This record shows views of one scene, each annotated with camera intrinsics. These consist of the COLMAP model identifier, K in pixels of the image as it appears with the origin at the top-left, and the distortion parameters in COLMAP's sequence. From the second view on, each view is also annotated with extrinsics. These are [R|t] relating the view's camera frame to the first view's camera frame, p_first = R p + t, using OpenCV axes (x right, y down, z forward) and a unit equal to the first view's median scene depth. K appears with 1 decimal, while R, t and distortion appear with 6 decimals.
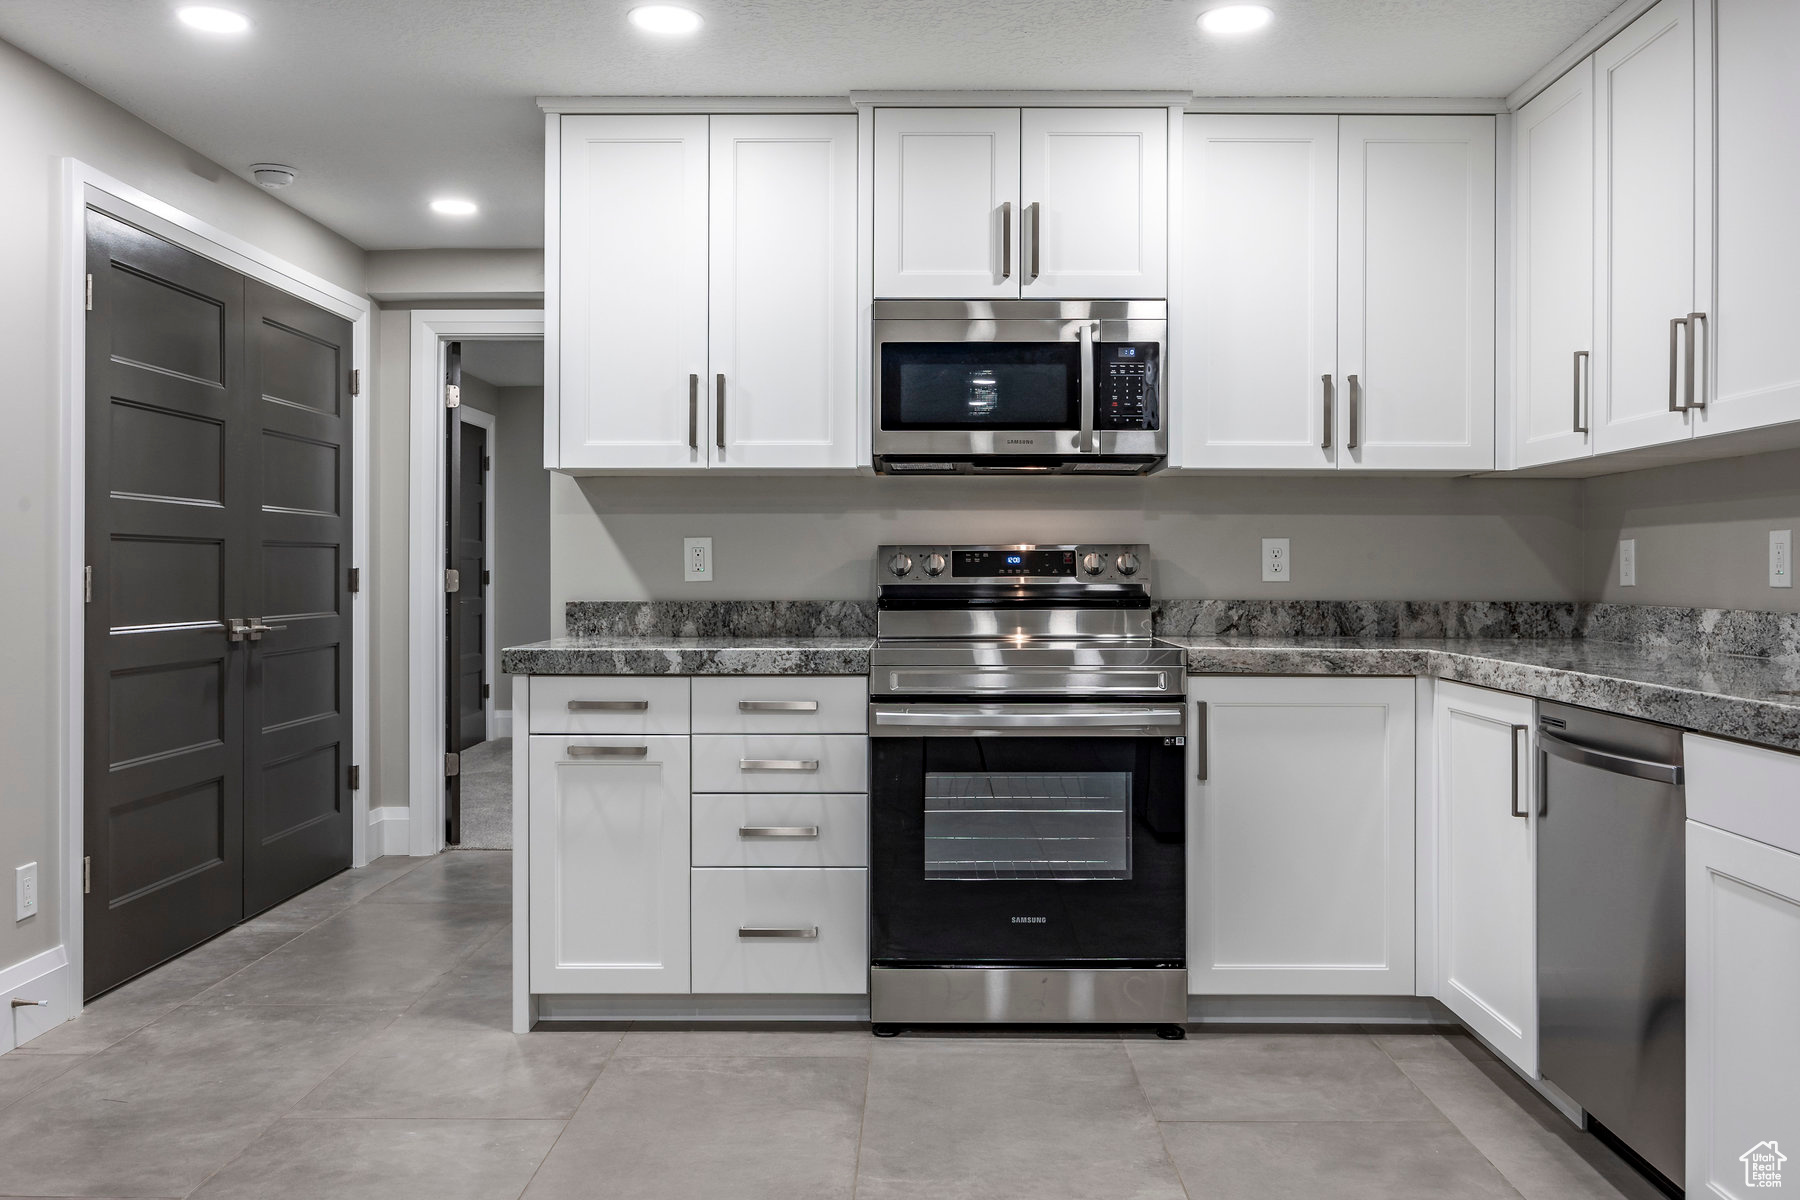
lens RADIAL K [[1508.1, 0, 922.0], [0, 1508.1, 566.8], [0, 0, 1]] dist [0.002708, -0.000836]
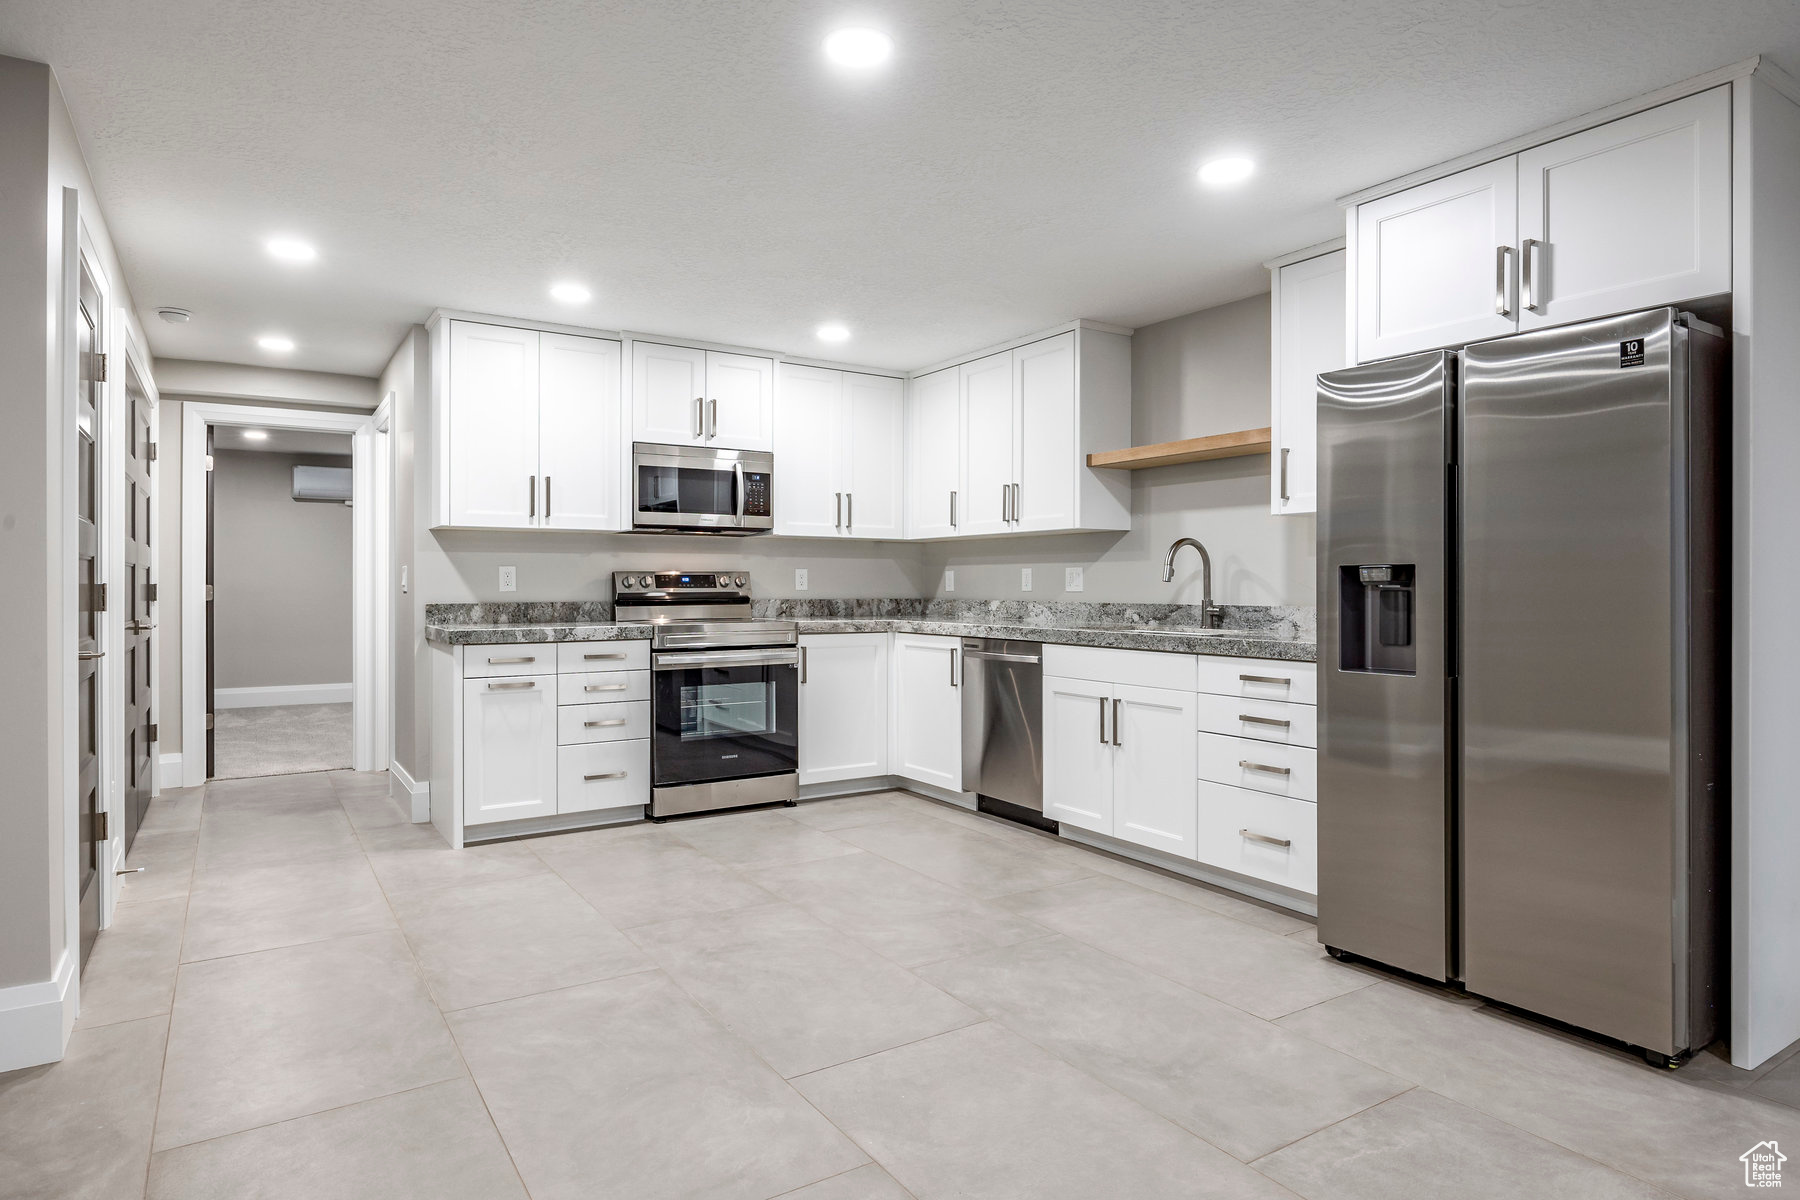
lens RADIAL K [[1011.3, 0, 899.4], [0, 1011.3, 590.3], [0, 0, 1]] dist [0.001965, 0.000630]
pose [[0.836279, -0.004612, 0.548285, -0.451053], [-0.000326, 0.999960, 0.008909, -0.002384], [-0.548304, -0.007629, 0.836244, -0.247115]]
